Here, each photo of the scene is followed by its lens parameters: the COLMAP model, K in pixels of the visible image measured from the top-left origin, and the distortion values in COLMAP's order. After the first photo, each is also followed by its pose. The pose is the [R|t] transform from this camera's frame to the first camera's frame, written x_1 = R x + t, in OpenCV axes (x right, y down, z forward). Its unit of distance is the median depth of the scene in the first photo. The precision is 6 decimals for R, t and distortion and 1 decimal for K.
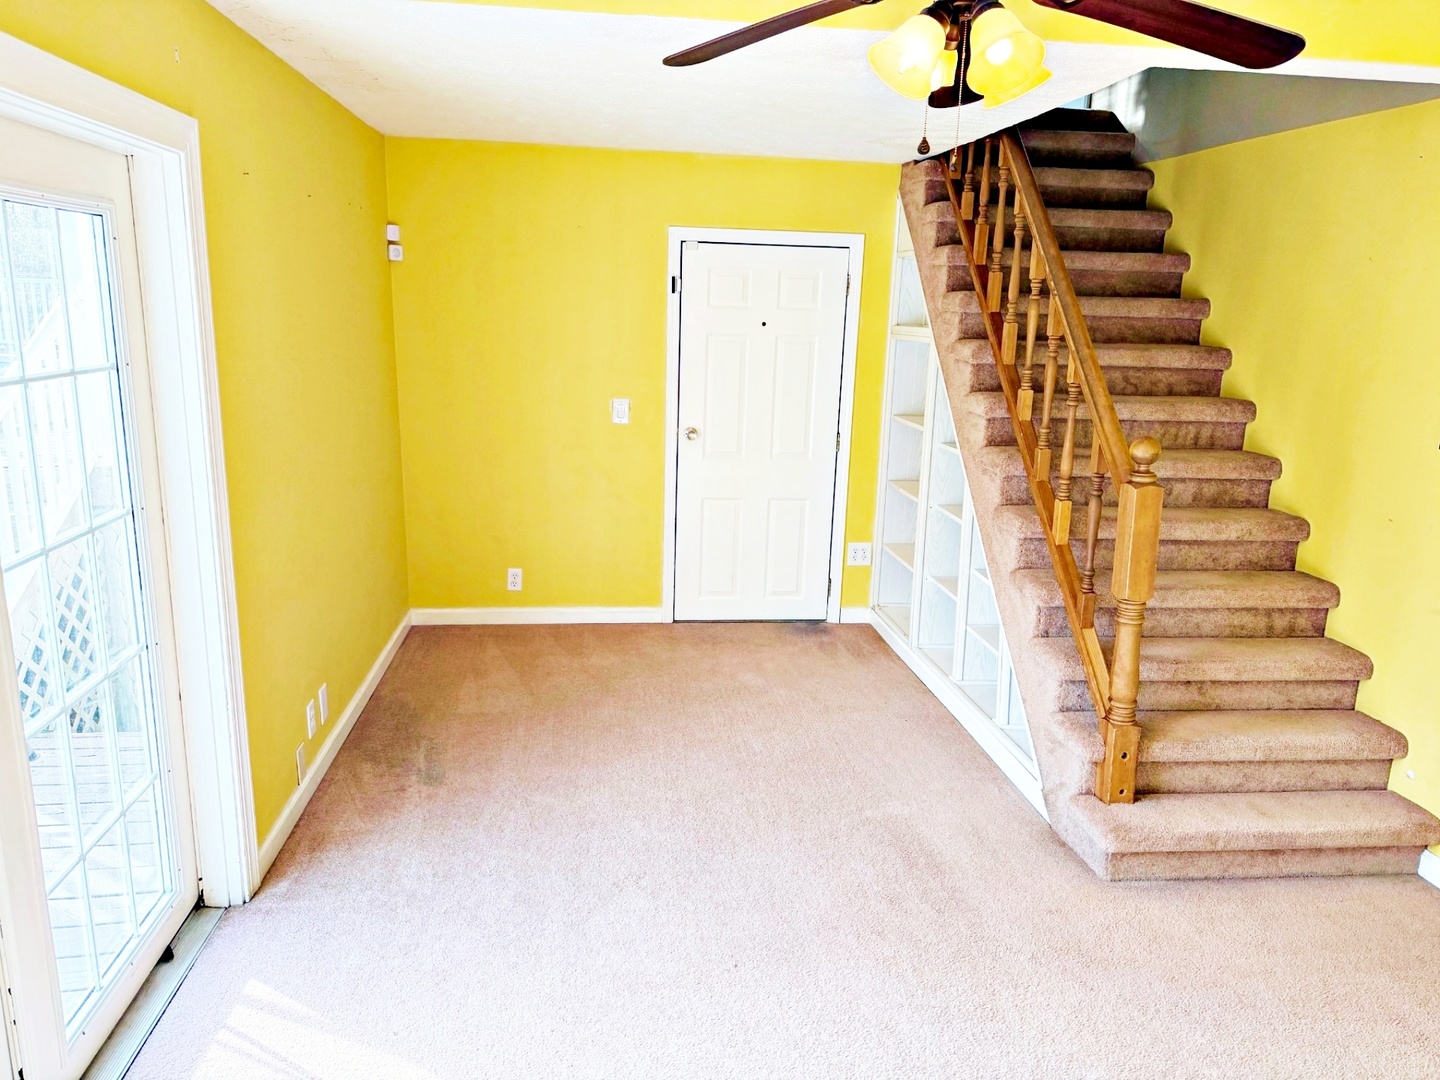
lens RADIAL K [[1039.6, 0, 717.1], [0, 1039.6, 536.2], [0, 0, 1]] dist [0.002193, -0.005376]
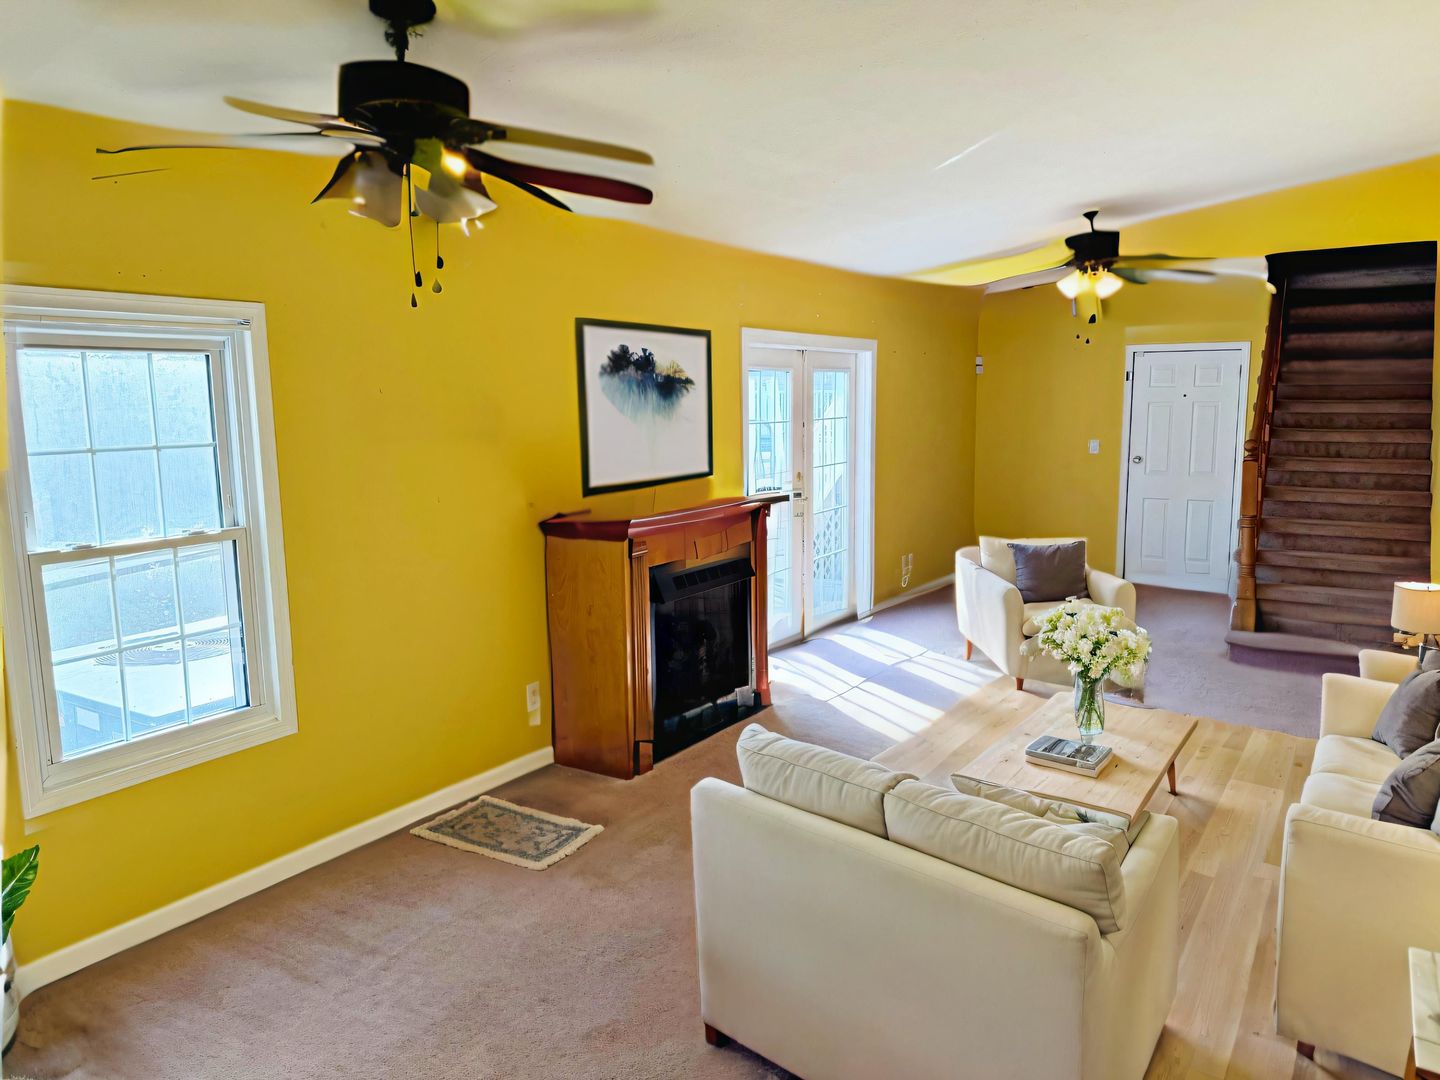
lens RADIAL K [[1039.6, 0, 718.8], [0, 1039.6, 540.8], [0, 0, 1]] dist [0.002193, -0.005376]
pose [[0.776458, 0.047592, -0.628369, 0.668877], [-0.096615, 0.994345, -0.044074, 0.230073], [0.622719, 0.094932, 0.776666, -0.994384]]
